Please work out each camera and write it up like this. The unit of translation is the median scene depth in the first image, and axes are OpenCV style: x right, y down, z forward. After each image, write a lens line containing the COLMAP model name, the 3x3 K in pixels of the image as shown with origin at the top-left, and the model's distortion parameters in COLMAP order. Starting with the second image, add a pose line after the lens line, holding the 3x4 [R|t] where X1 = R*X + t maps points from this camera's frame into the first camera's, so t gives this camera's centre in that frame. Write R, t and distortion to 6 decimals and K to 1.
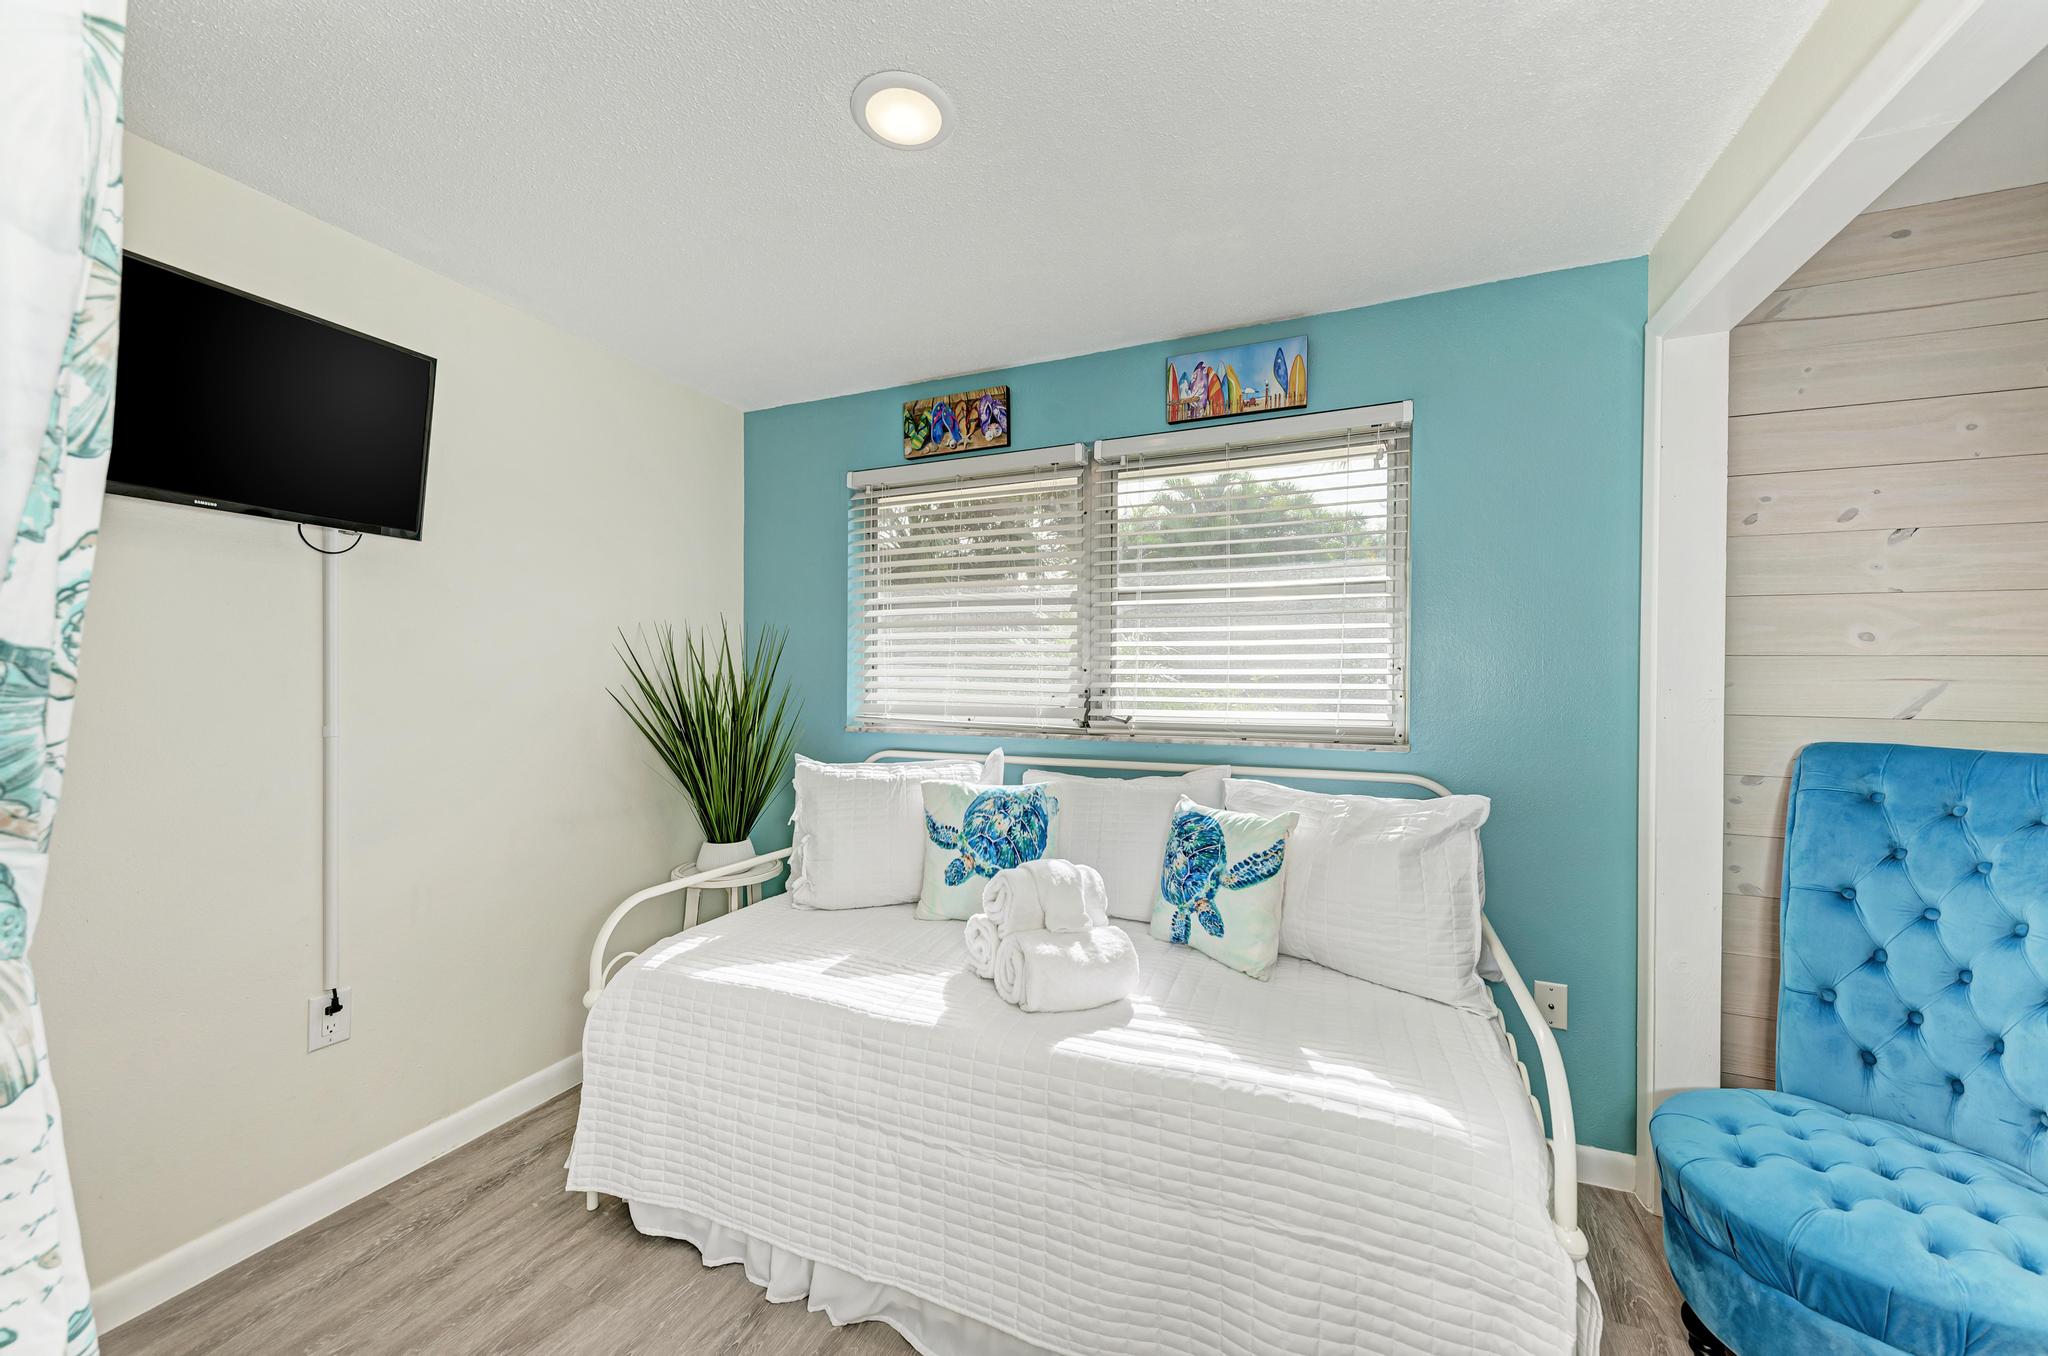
lens RADIAL K [[720.4, 0, 1033.2], [0, 720.4, 684.8], [0, 0, 1]] dist [0.017238, -0.005832]
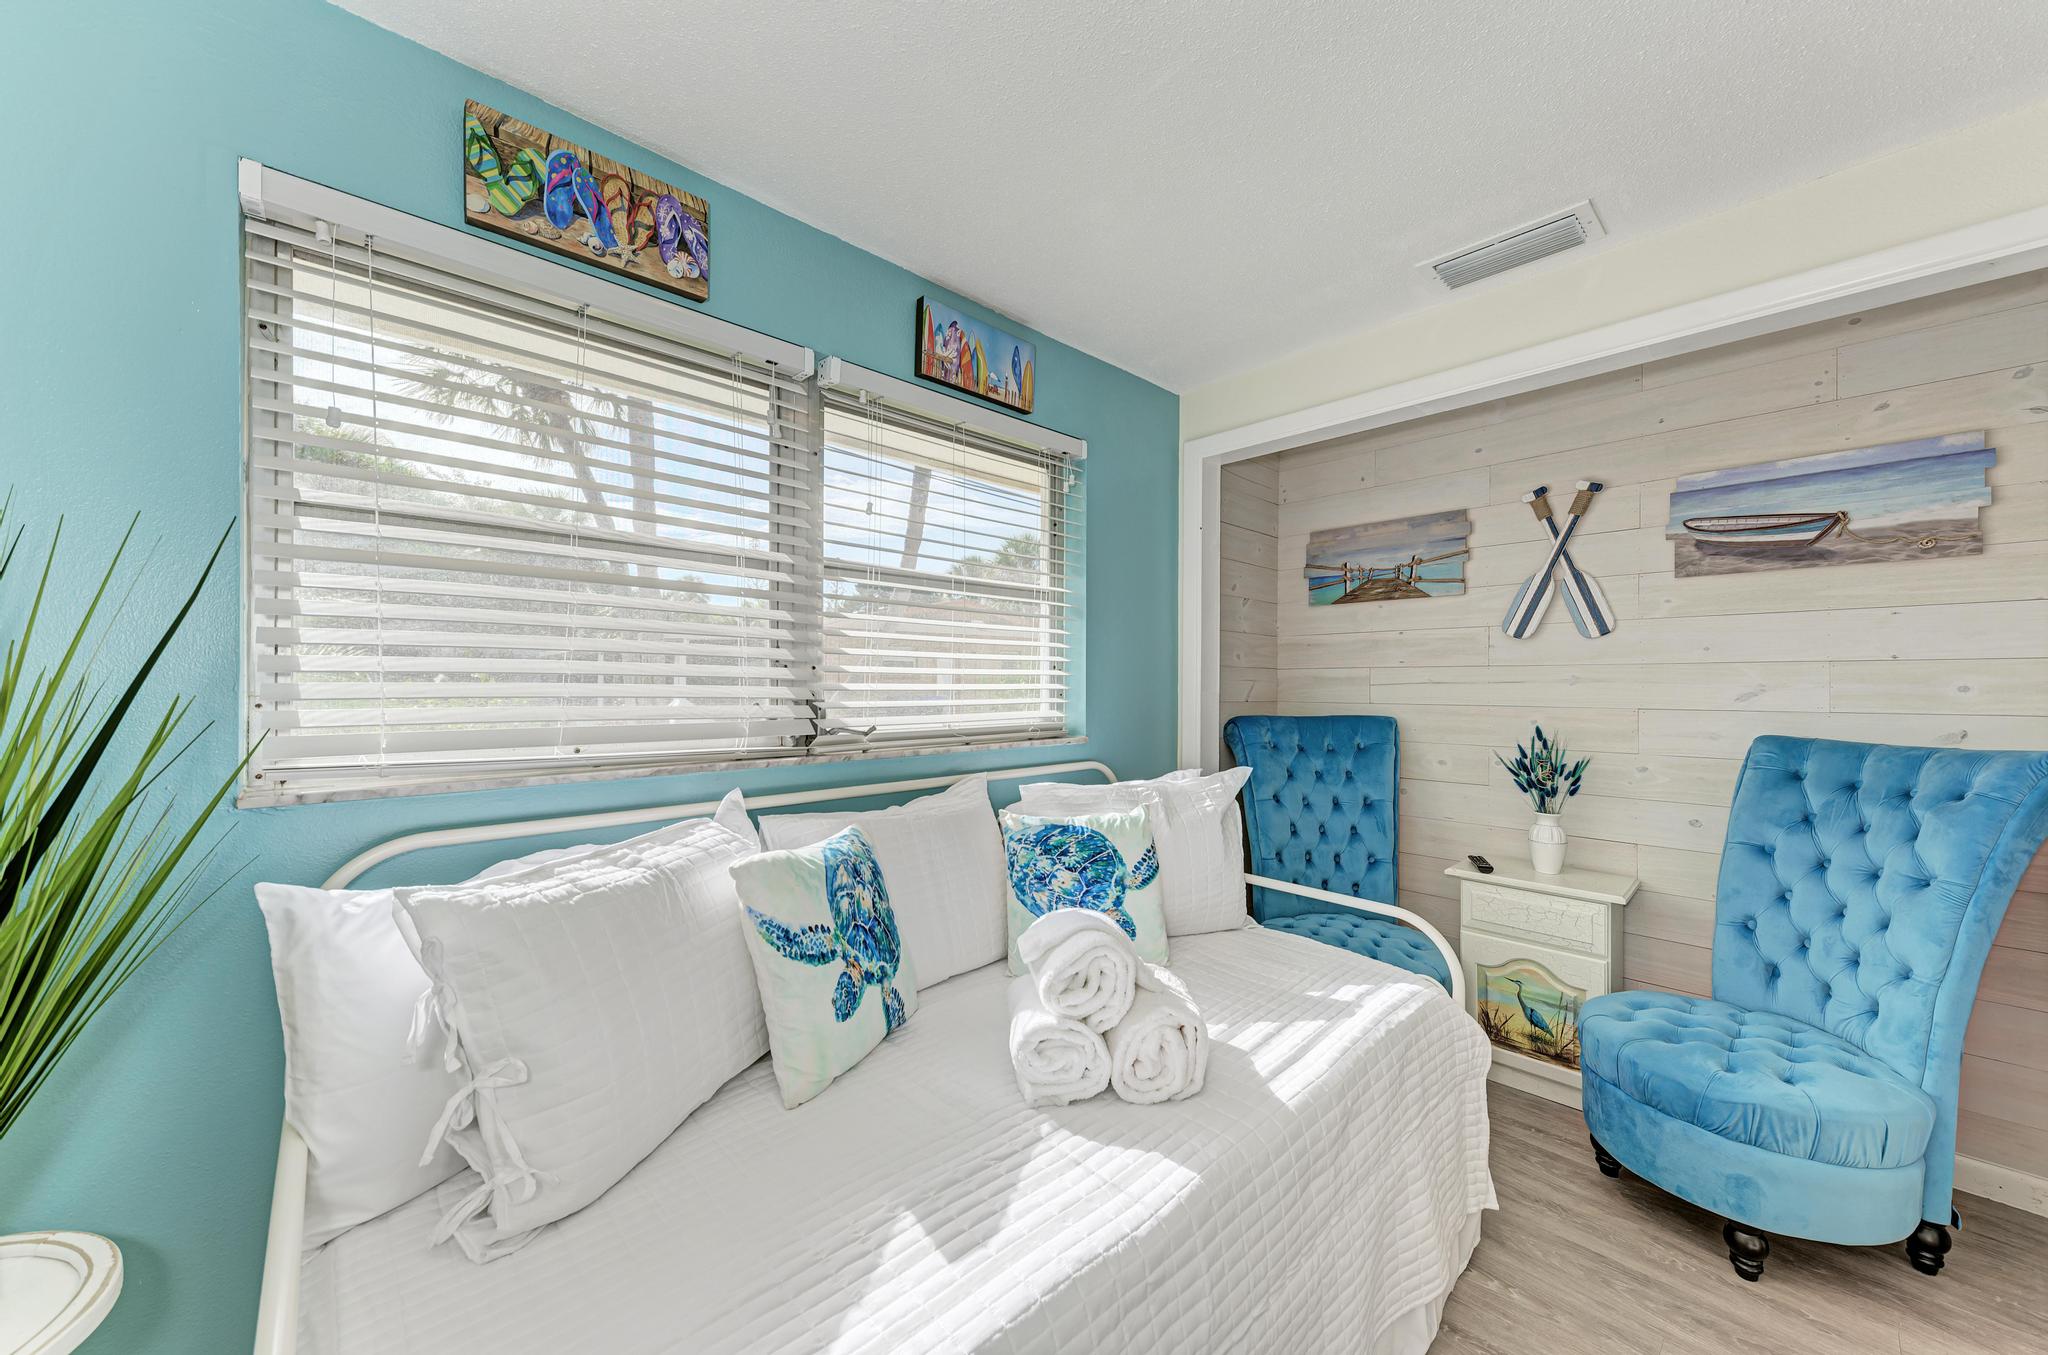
lens RADIAL K [[720.4, 0, 1033.2], [0, 720.4, 684.3], [0, 0, 1]] dist [0.017238, -0.005832]
pose [[0.435837, -0.005384, 0.900010, -0.537211], [0.001322, 0.999985, 0.005342, -0.006391], [-0.900025, -0.001138, 0.435837, 0.539141]]
